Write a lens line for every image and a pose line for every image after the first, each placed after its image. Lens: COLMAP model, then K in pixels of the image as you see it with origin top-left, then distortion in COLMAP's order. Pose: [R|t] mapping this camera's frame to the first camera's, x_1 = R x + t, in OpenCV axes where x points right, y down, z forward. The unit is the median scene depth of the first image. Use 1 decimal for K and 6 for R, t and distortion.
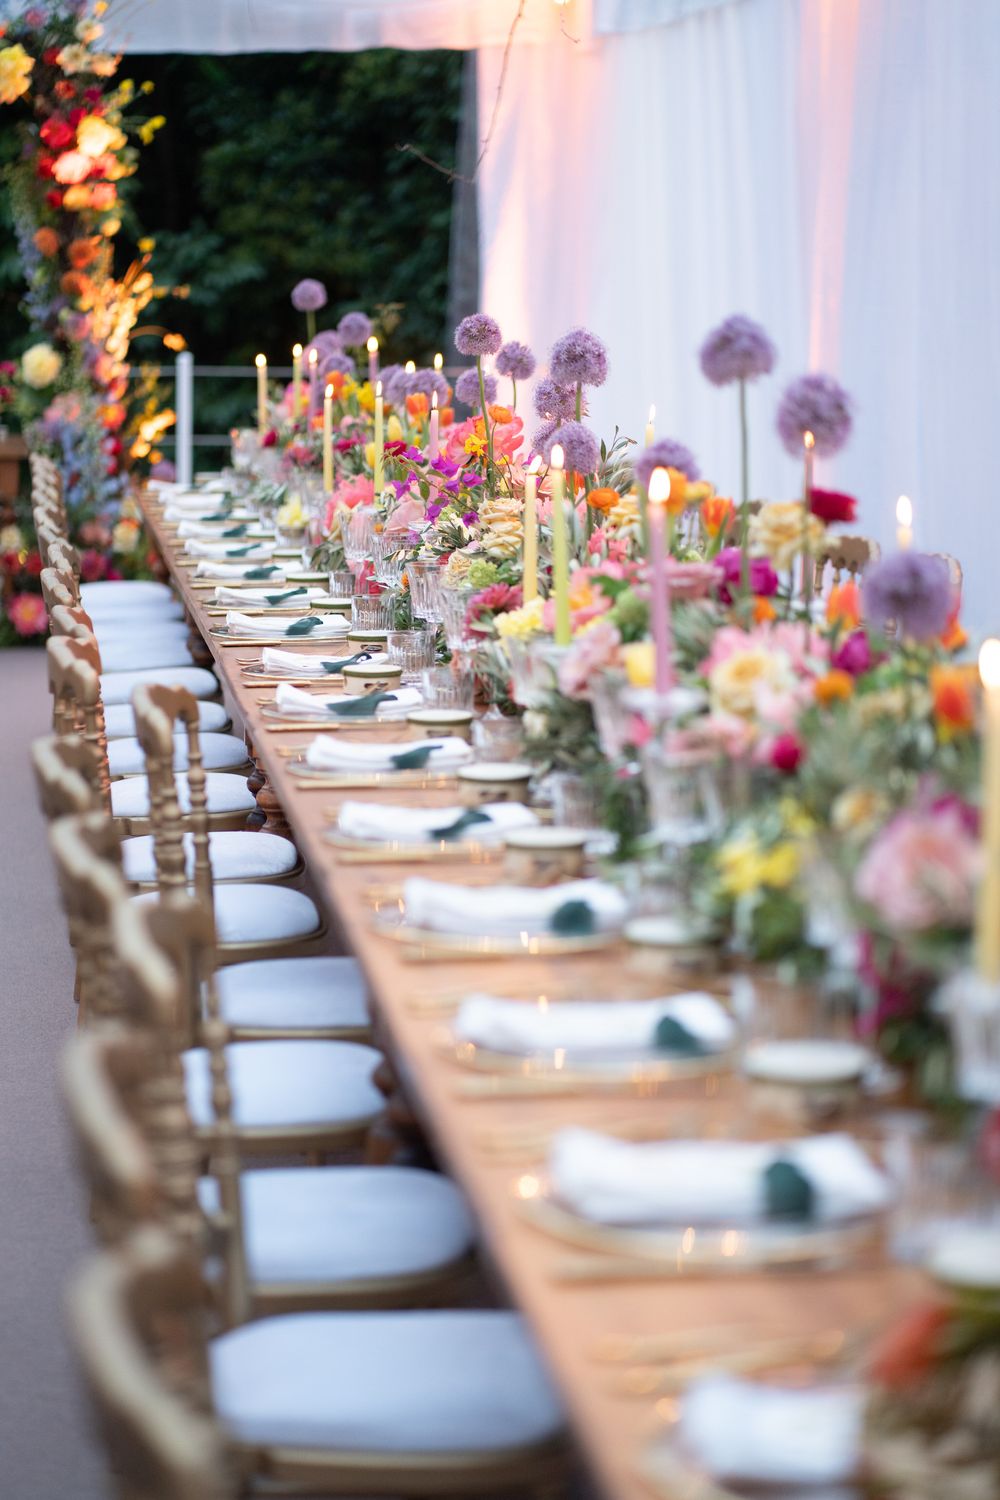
lens RADIAL K [[3599.0, 0, 500.0], [0, 3599.0, 750.0], [0, 0, 1]] dist [0.293065, -4.444747]
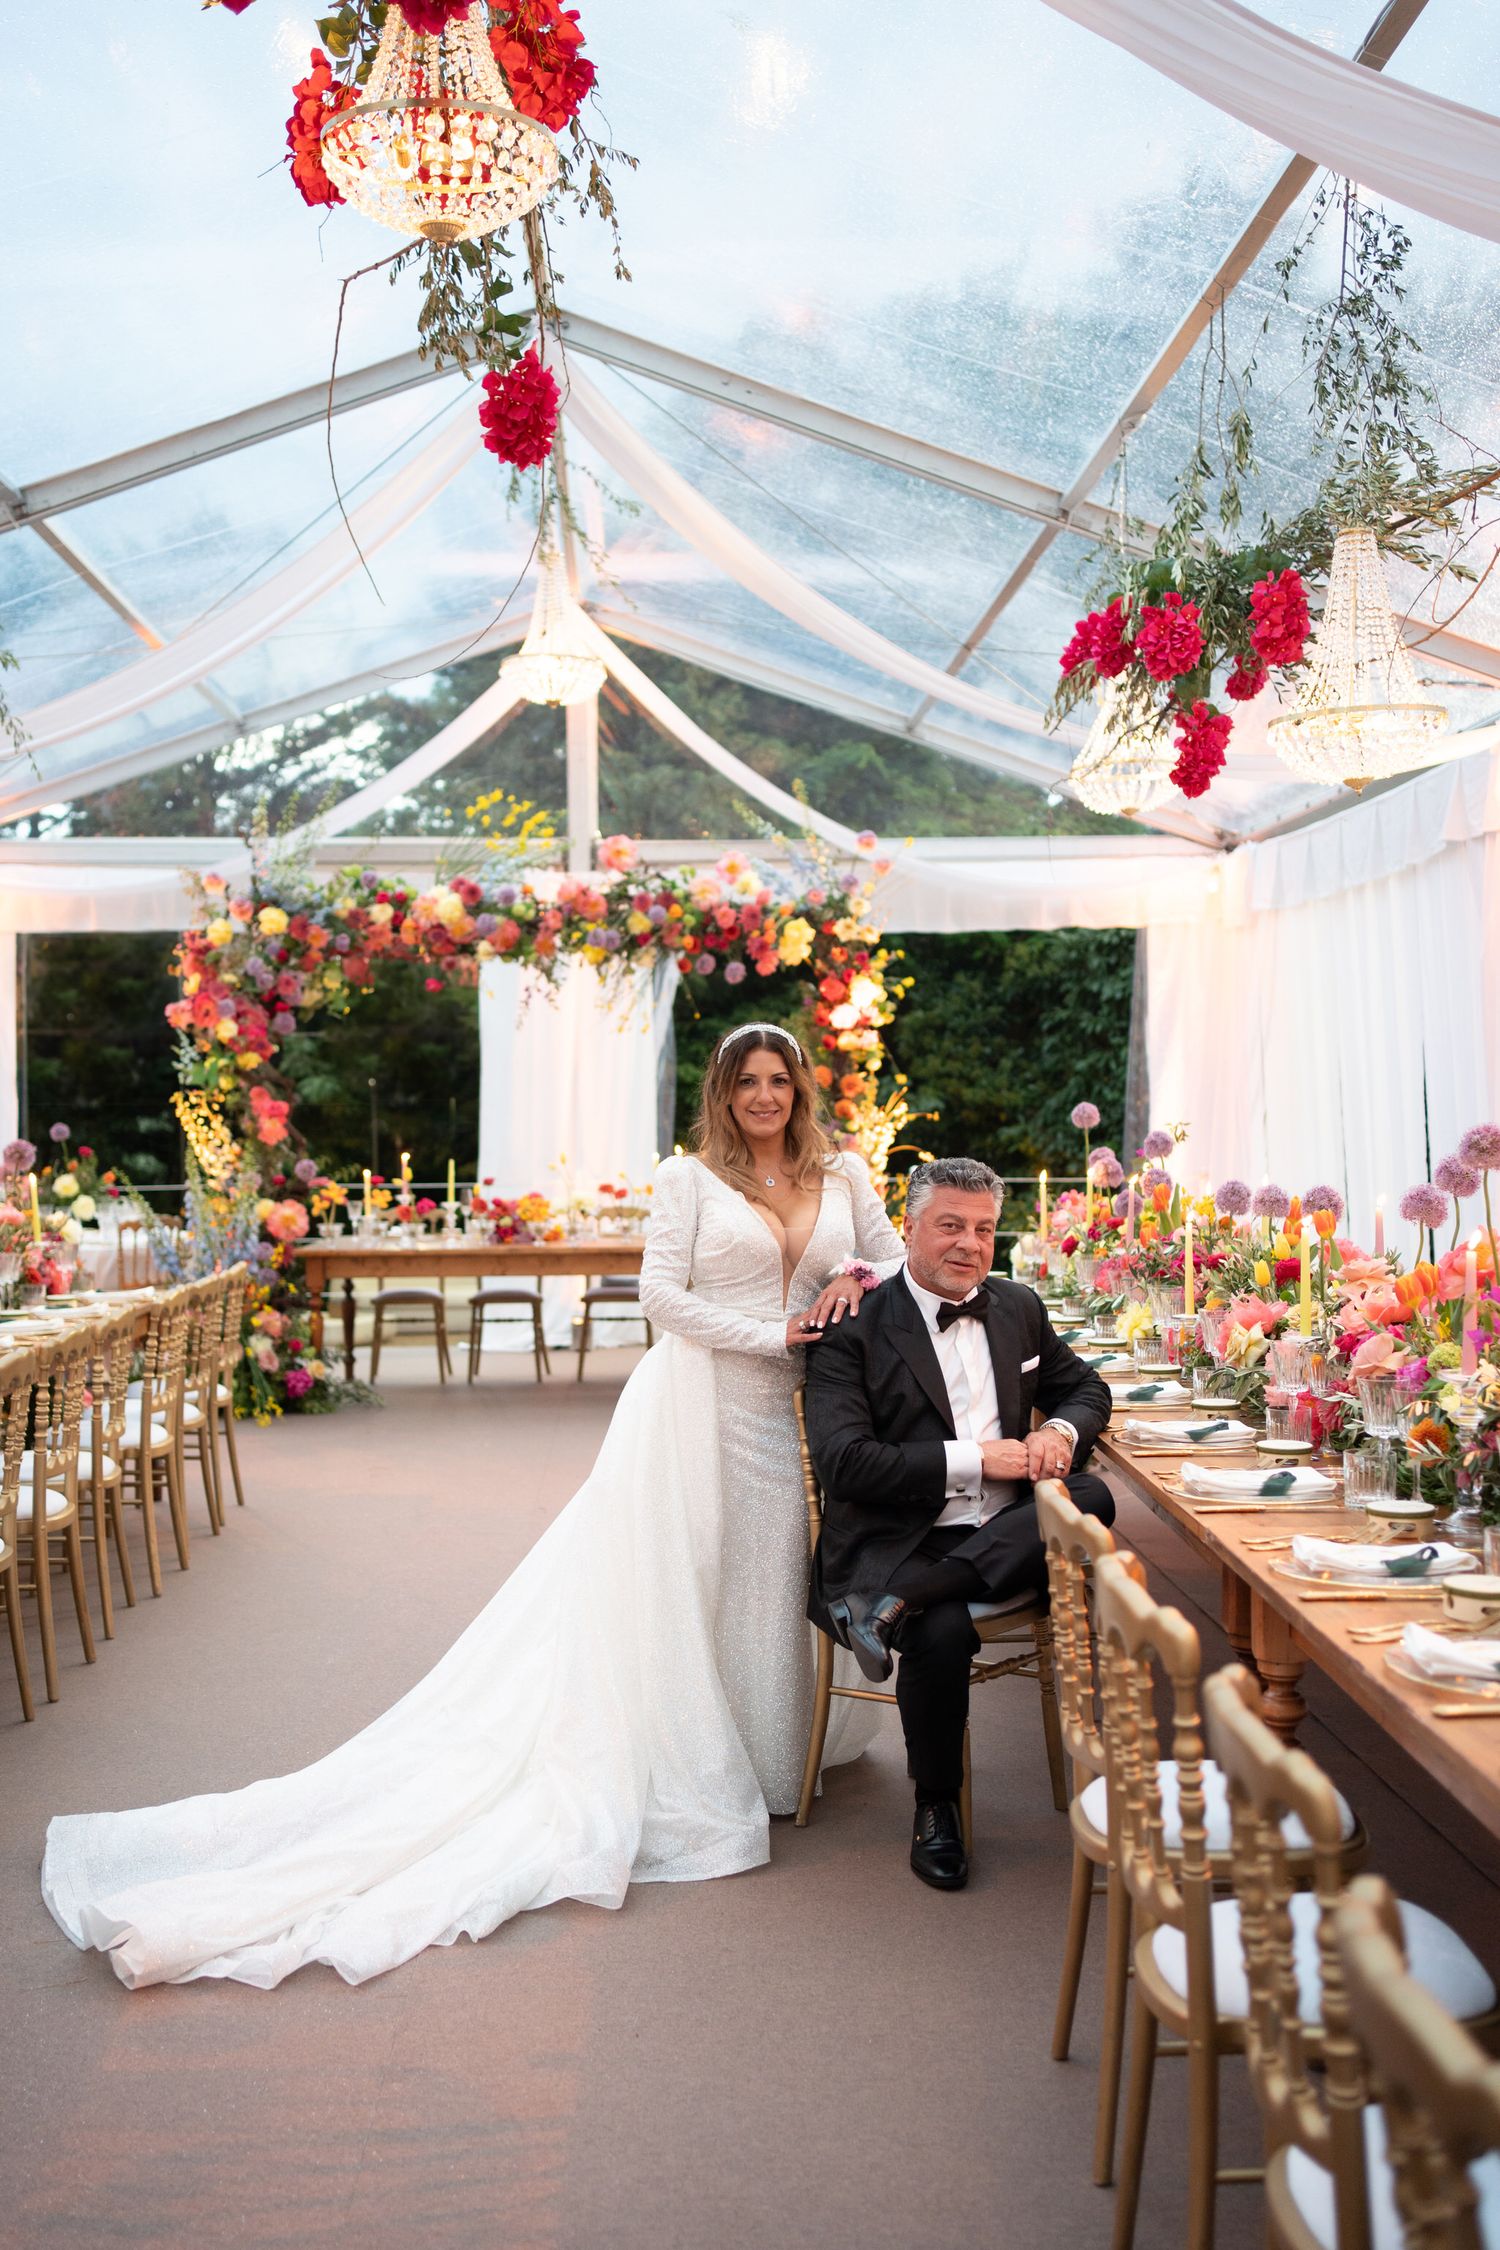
lens RADIAL K [[2289.8, 0, 750.0], [0, 2289.8, 1125.0], [0, 0, 1]] dist [-0.030502, 0.172403]
pose [[0.993503, -0.003380, -0.113757, -0.060948], [-0.010946, 0.992086, -0.125079, -0.025763], [0.113280, 0.125512, 0.985604, 0.226601]]
